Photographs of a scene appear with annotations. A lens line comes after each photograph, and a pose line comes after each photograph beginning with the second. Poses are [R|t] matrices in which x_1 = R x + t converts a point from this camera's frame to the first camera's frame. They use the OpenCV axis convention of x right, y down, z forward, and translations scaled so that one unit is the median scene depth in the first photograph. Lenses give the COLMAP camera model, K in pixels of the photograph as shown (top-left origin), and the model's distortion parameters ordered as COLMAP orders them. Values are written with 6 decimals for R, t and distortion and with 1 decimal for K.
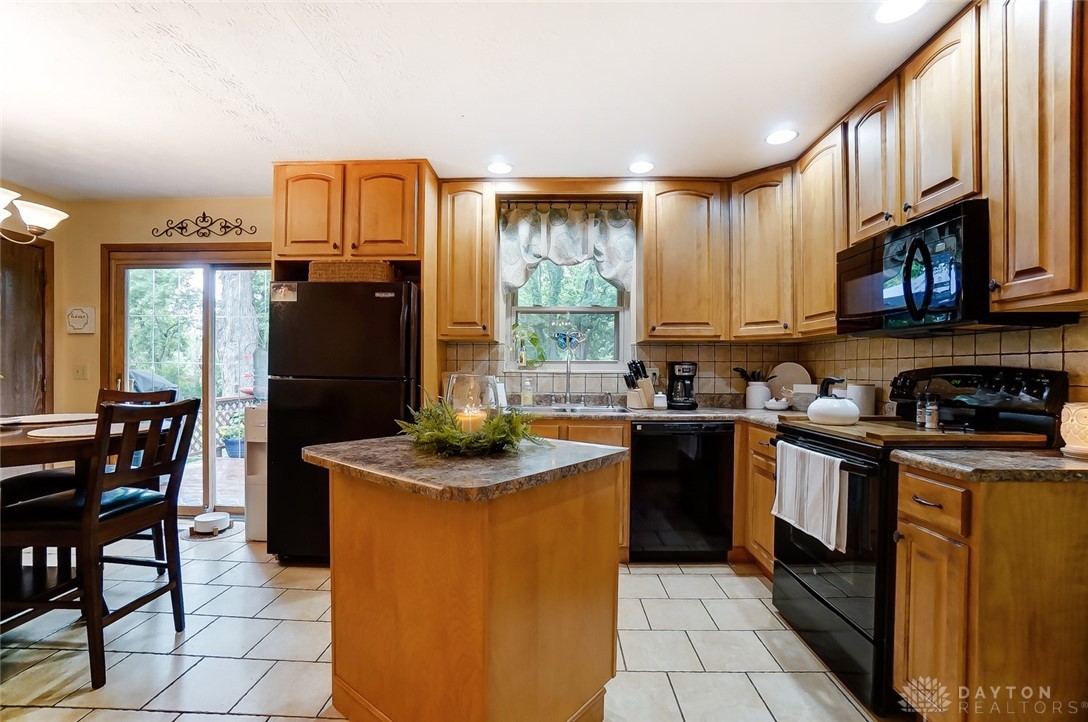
lens RADIAL K [[466.2, 0, 548.4], [0, 466.2, 365.5], [0, 0, 1]] dist [-0.046149, 0.000434]
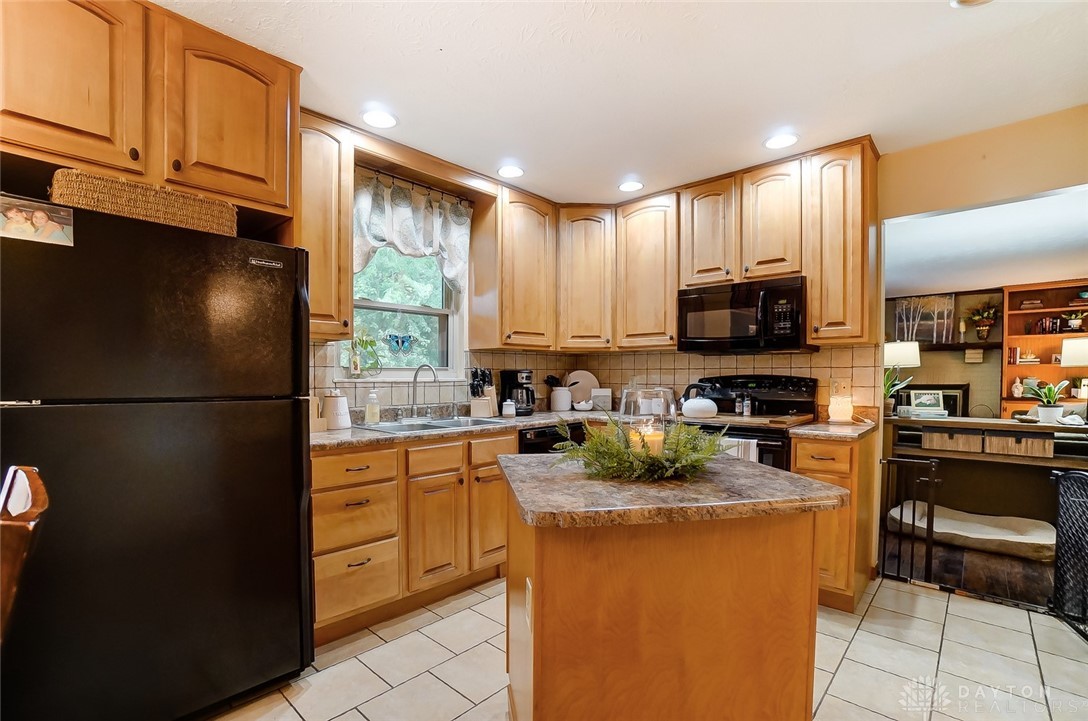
lens RADIAL K [[485.8, 0, 542.4], [0, 485.8, 376.0], [0, 0, 1]] dist [-0.014259, 0.000235]
pose [[0.672401, -0.007381, 0.740150, -0.498694], [-0.003961, 0.999900, 0.013570, -0.009026], [-0.740176, -0.012056, 0.672305, 0.238577]]
